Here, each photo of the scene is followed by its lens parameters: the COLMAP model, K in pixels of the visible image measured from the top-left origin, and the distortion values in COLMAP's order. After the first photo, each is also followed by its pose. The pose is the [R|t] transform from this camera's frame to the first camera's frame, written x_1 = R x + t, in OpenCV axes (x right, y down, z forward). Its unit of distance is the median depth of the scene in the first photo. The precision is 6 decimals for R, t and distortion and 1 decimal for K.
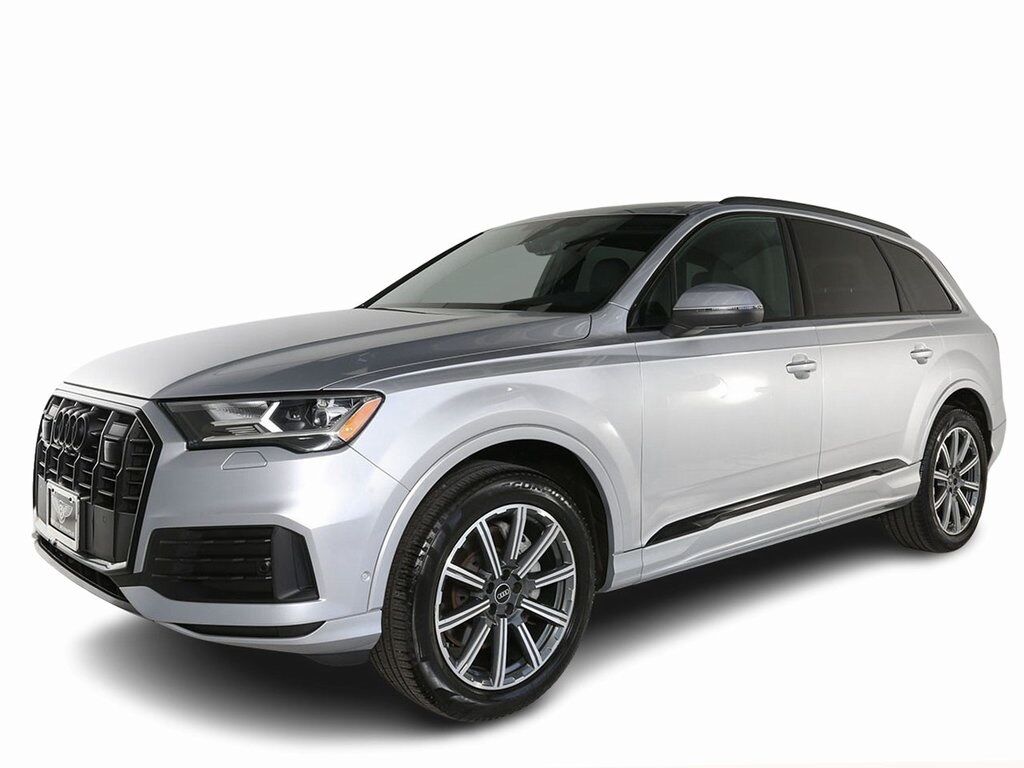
lens RADIAL K [[943.6, 0, 513.5], [0, 943.6, 389.3], [0, 0, 1]] dist [-0.004032, -0.000154]
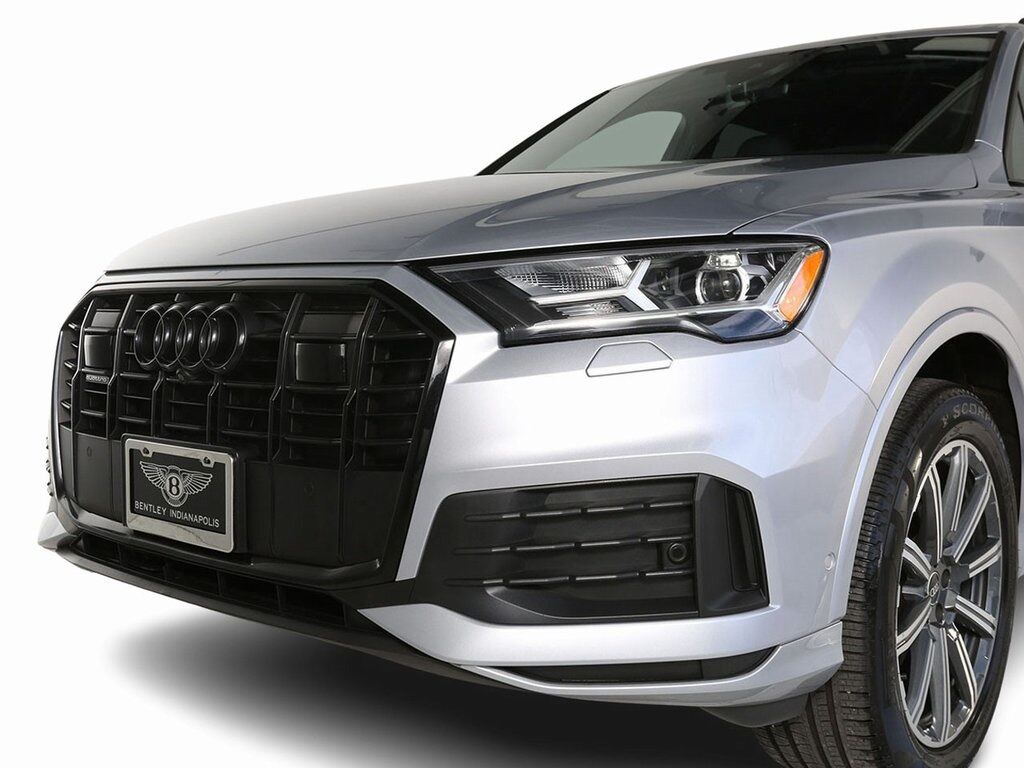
lens RADIAL K [[1183.3, 0, 512.0], [0, 1183.3, 384.0], [0, 0, 1]] dist [-0.009108, -0.011528]
pose [[0.986447, -0.028002, 0.161670, -0.443203], [0.026948, 0.999599, 0.008710, 0.079040], [-0.161850, -0.004235, 0.986806, 0.327107]]
